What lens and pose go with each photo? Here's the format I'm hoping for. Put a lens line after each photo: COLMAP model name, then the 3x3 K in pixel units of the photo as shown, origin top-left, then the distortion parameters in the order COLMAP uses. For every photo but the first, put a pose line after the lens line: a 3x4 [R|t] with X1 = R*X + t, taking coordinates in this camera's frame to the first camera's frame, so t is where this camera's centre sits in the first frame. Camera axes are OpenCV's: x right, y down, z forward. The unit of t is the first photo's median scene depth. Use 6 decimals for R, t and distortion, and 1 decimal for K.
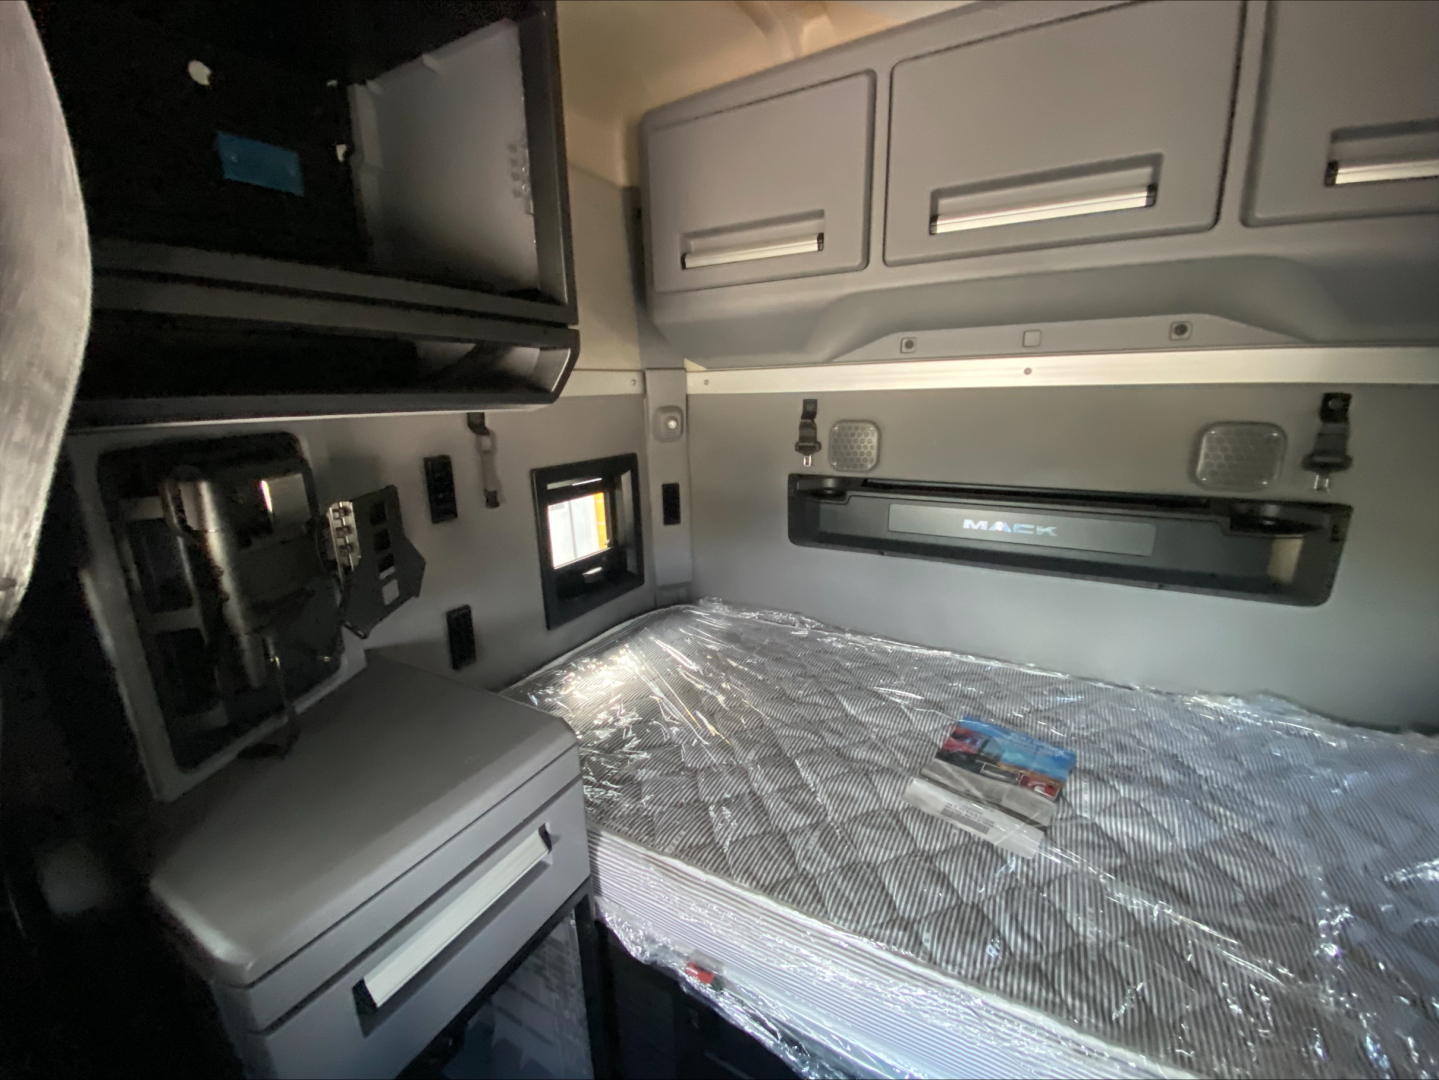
lens RADIAL K [[595.5, 0, 718.4], [0, 595.5, 533.7], [0, 0, 1]] dist [0.070314, -0.048617]
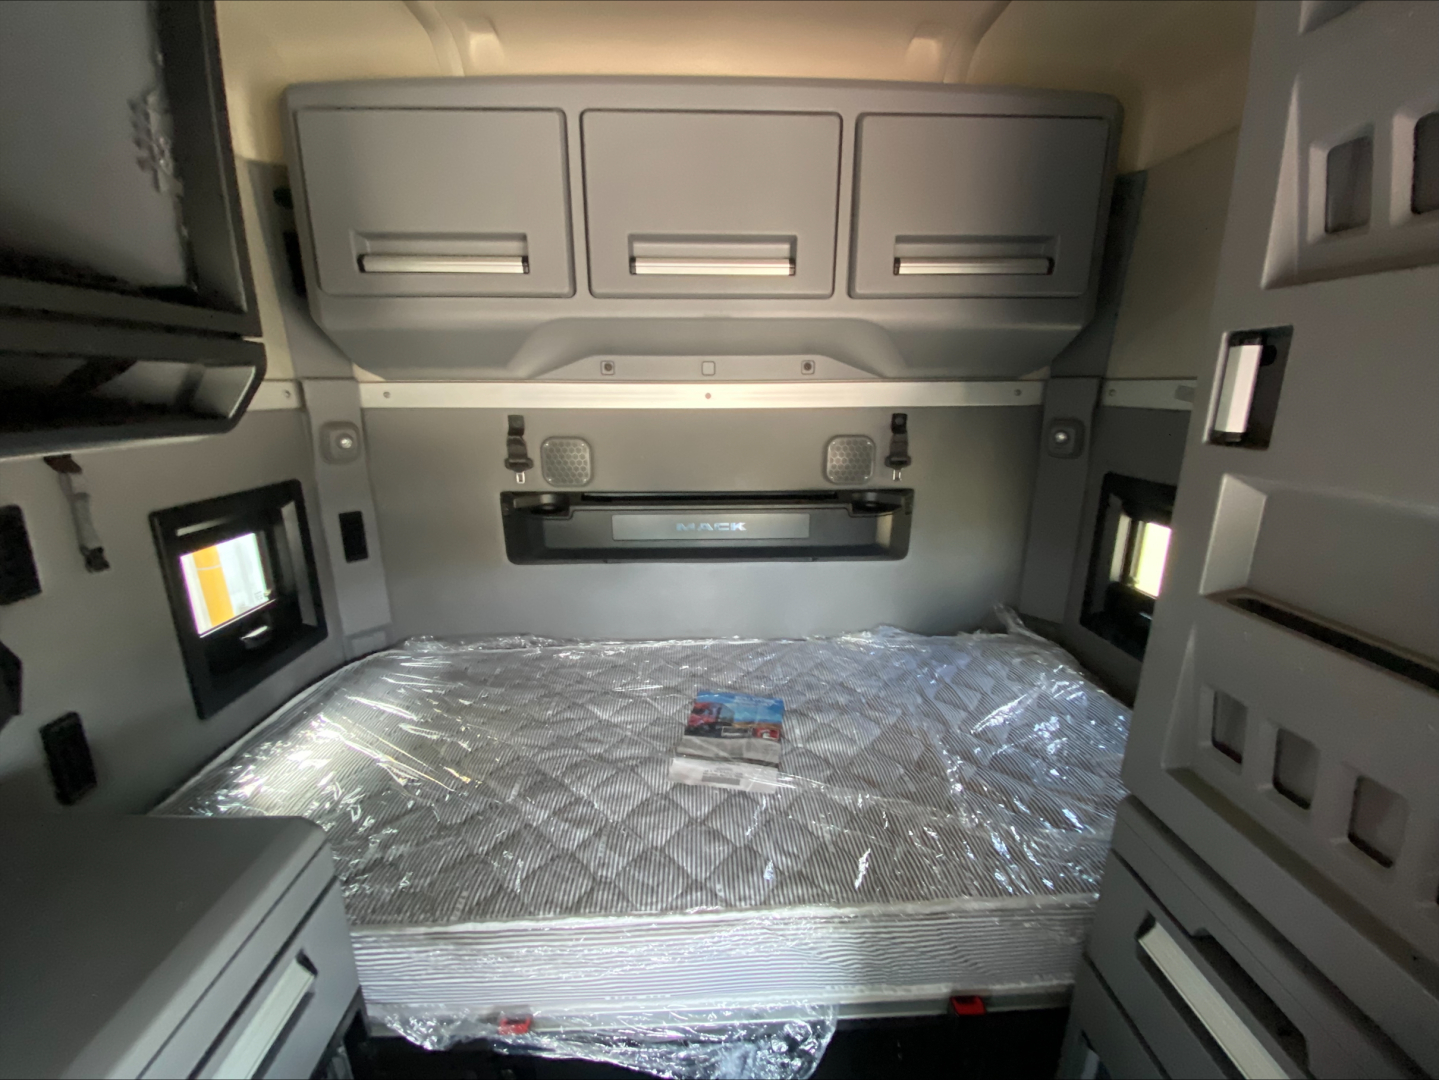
lens RADIAL K [[595.5, 0, 718.4], [0, 595.5, 533.7], [0, 0, 1]] dist [0.070314, -0.048617]
pose [[0.852522, -0.108162, 0.511378, -0.107698], [0.112316, 0.993409, 0.022874, -0.021178], [-0.510482, 0.037935, 0.859051, -0.010627]]
